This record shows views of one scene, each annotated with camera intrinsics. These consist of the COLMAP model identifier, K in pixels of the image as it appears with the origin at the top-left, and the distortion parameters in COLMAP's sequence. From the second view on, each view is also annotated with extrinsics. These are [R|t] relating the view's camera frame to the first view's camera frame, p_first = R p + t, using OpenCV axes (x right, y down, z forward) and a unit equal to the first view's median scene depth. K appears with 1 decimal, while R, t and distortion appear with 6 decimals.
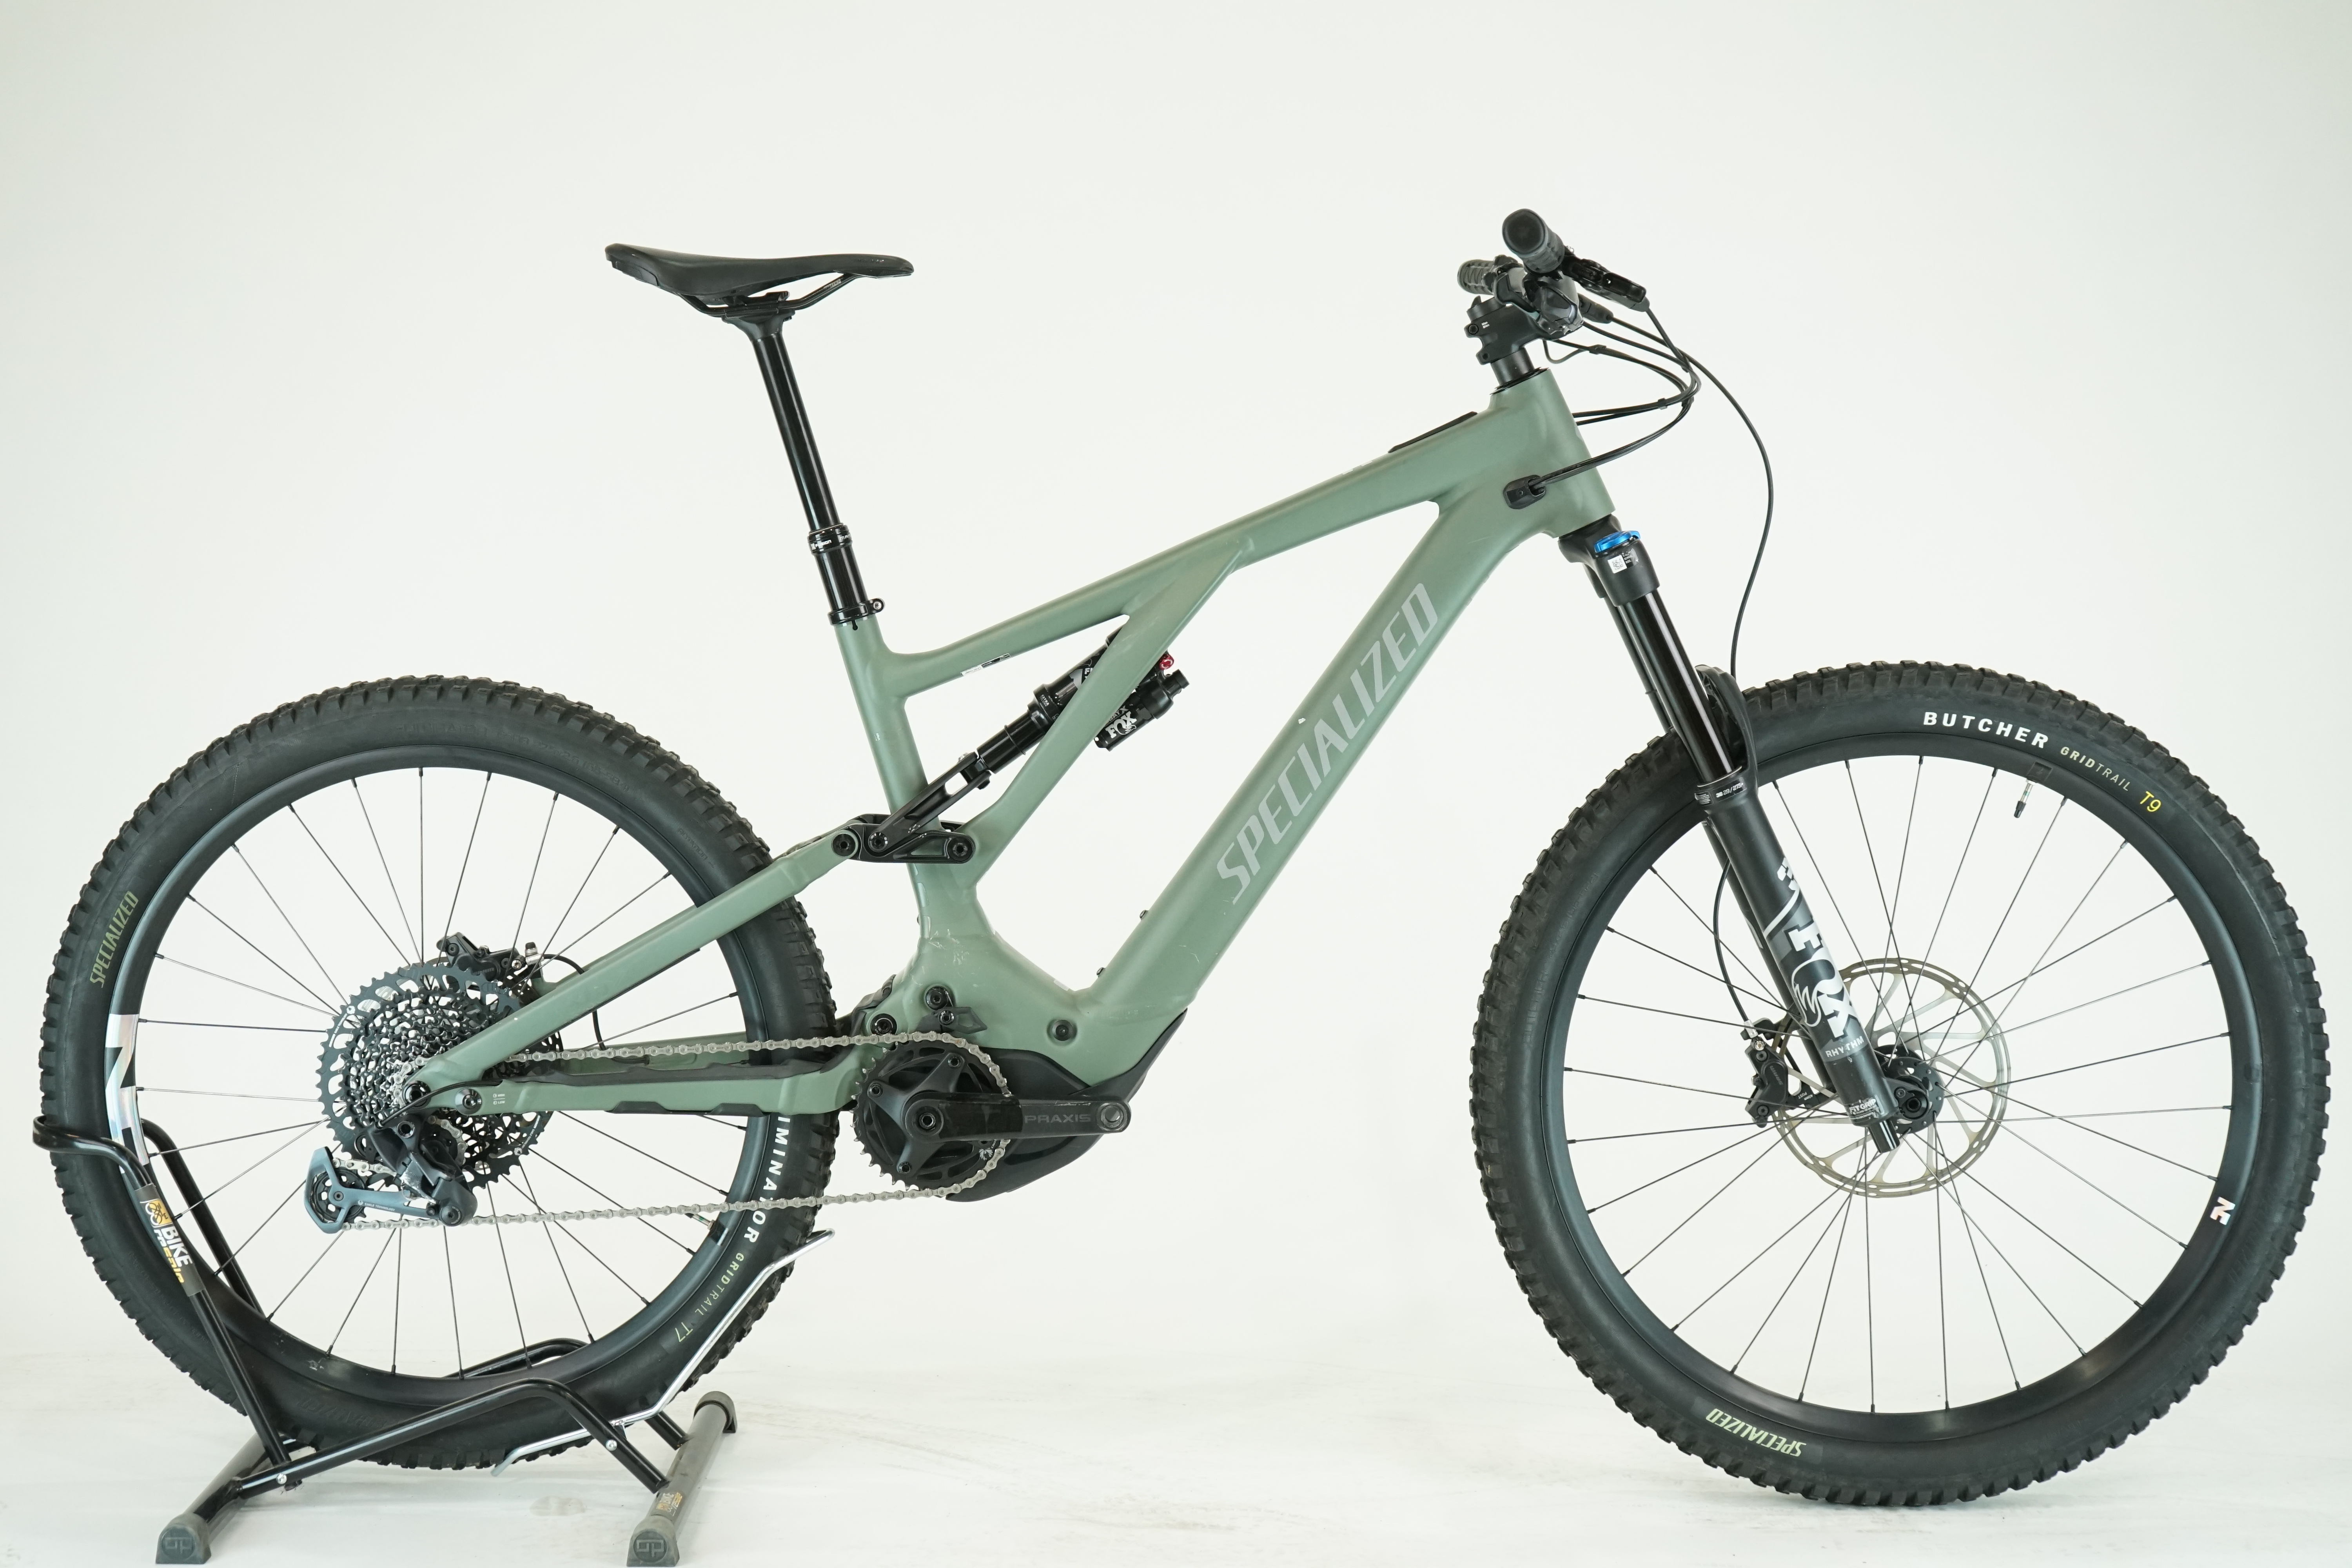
lens RADIAL K [[3616.4, 0, 1170.2], [0, 3616.4, 784.2], [0, 0, 1]] dist [-0.056687, 0.000000]
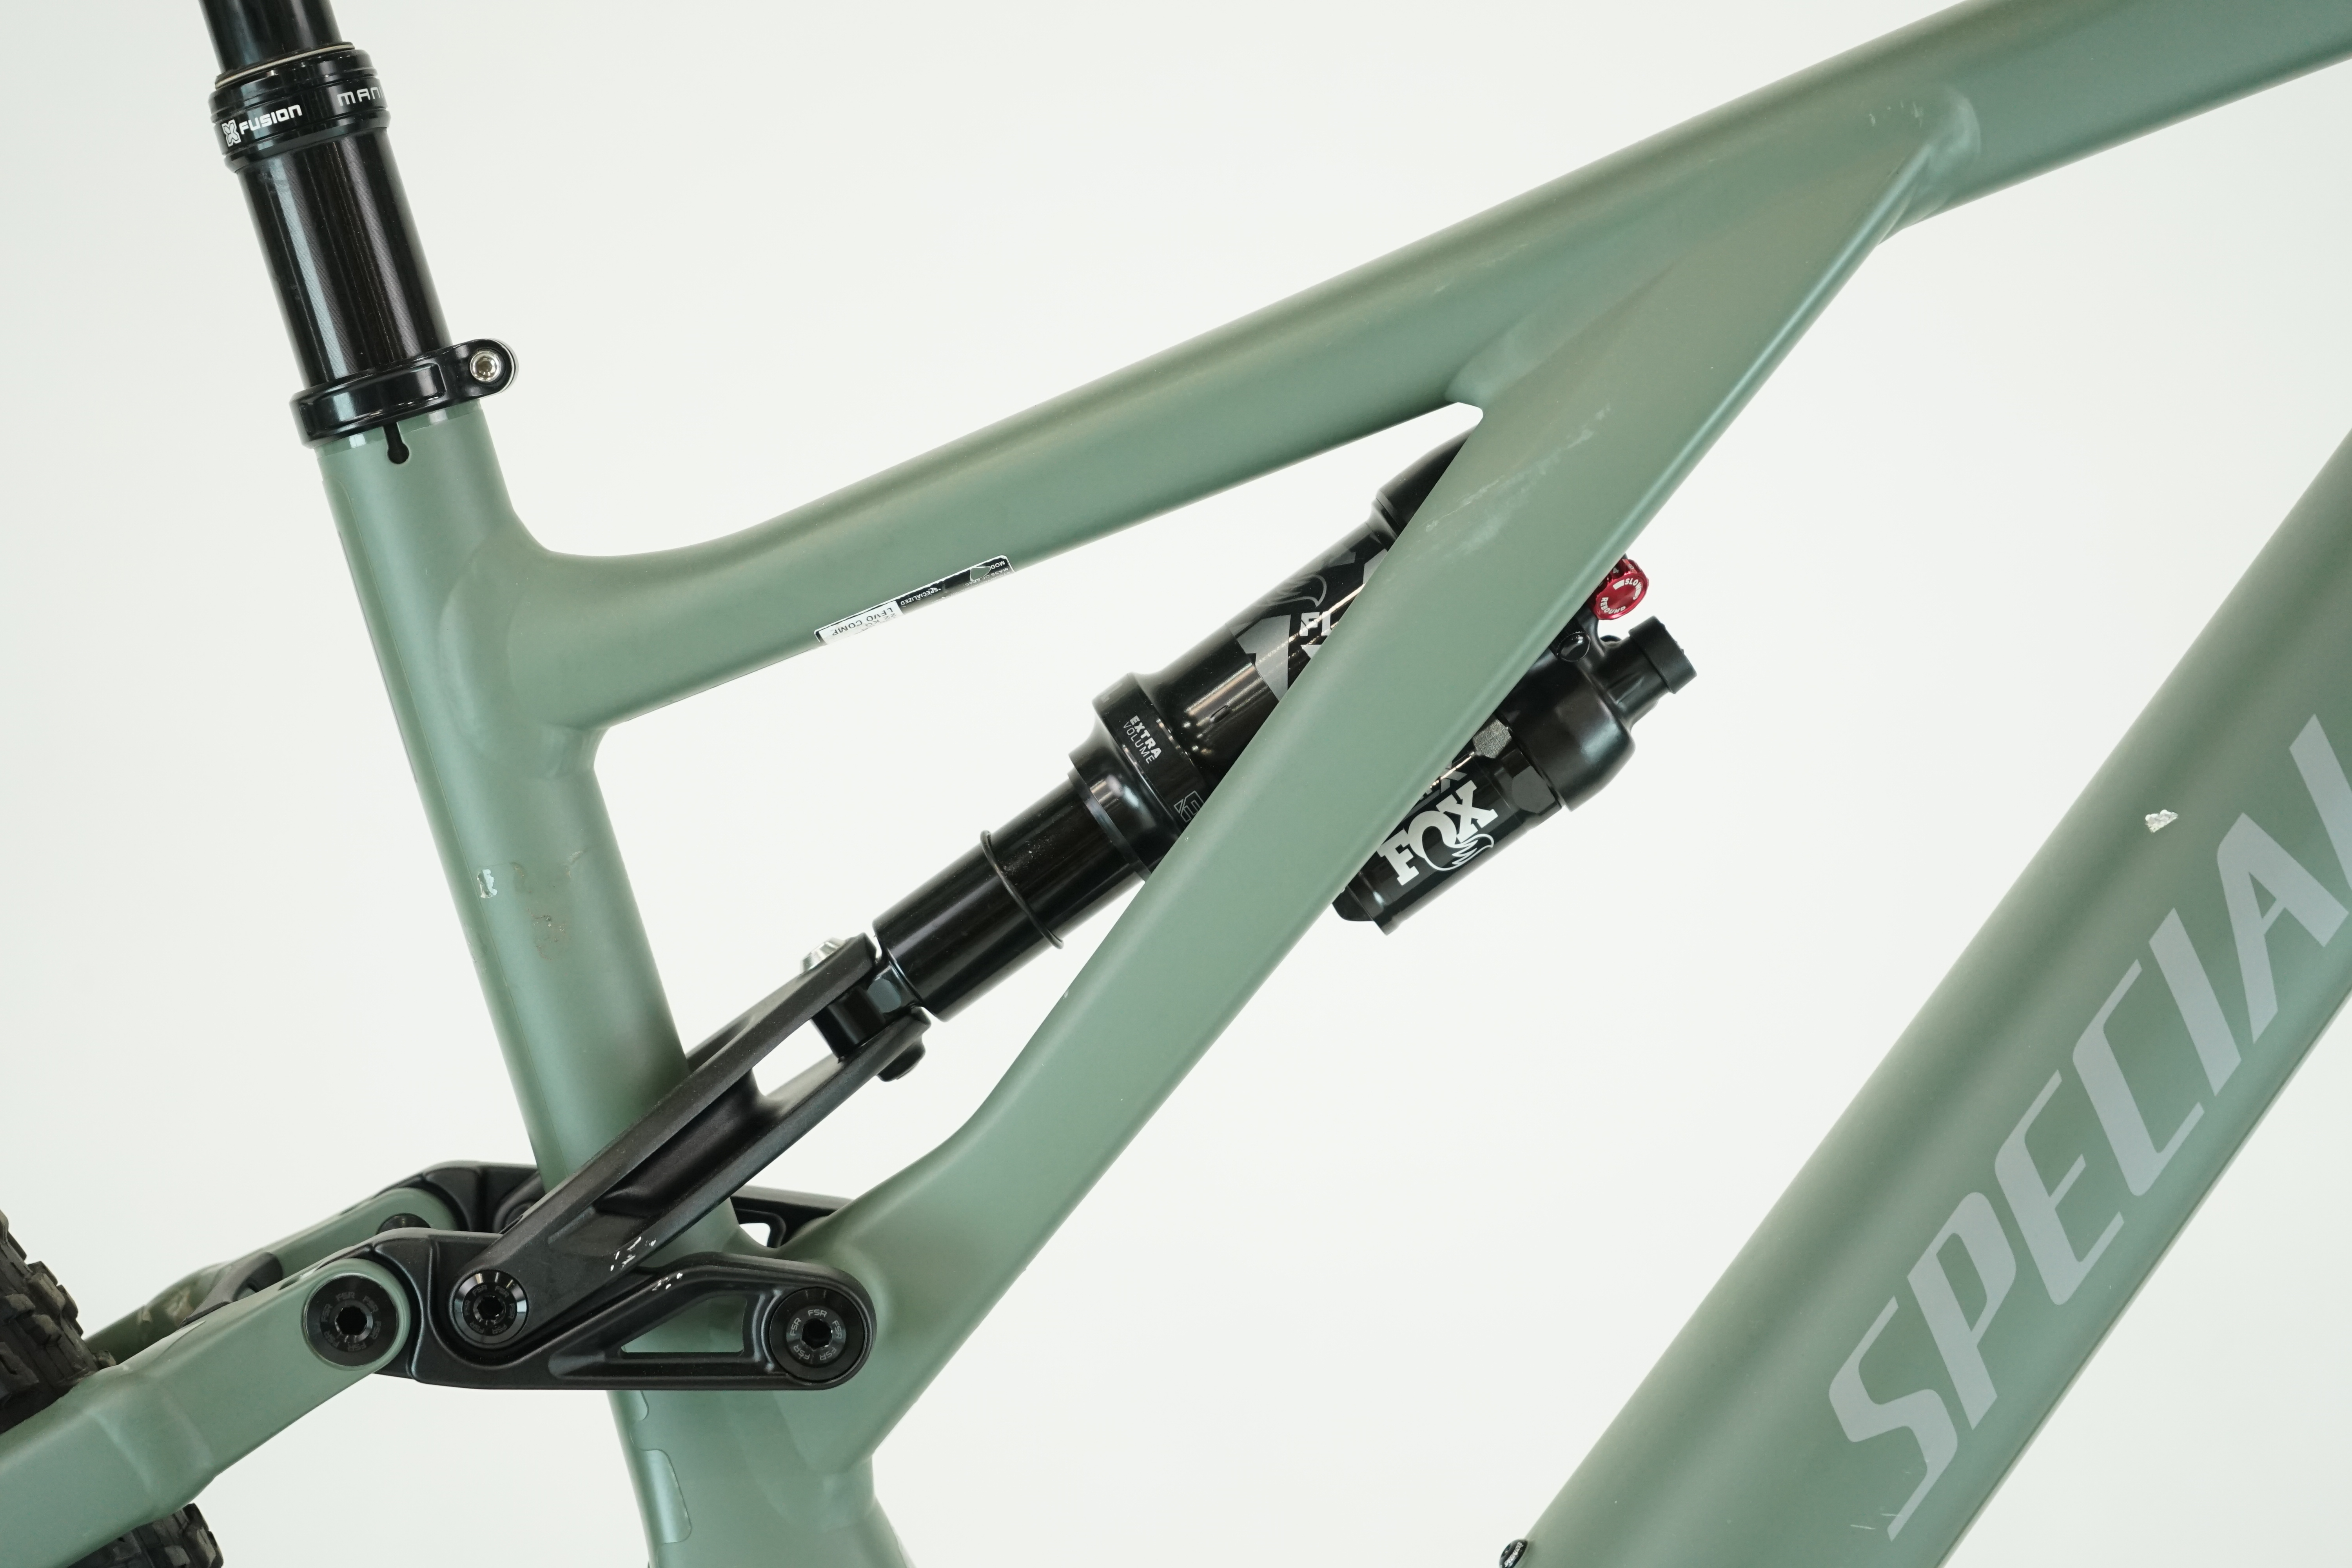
lens RADIAL K [[4776.5, 0, 1184.3], [0, 4776.5, 777.3], [0, 0, 1]] dist [-0.170040, 0.000000]
pose [[0.999241, -0.001791, 0.038916, -0.044906], [0.001623, 0.999989, 0.004341, -0.021894], [-0.038923, -0.004275, 0.999233, 0.662121]]
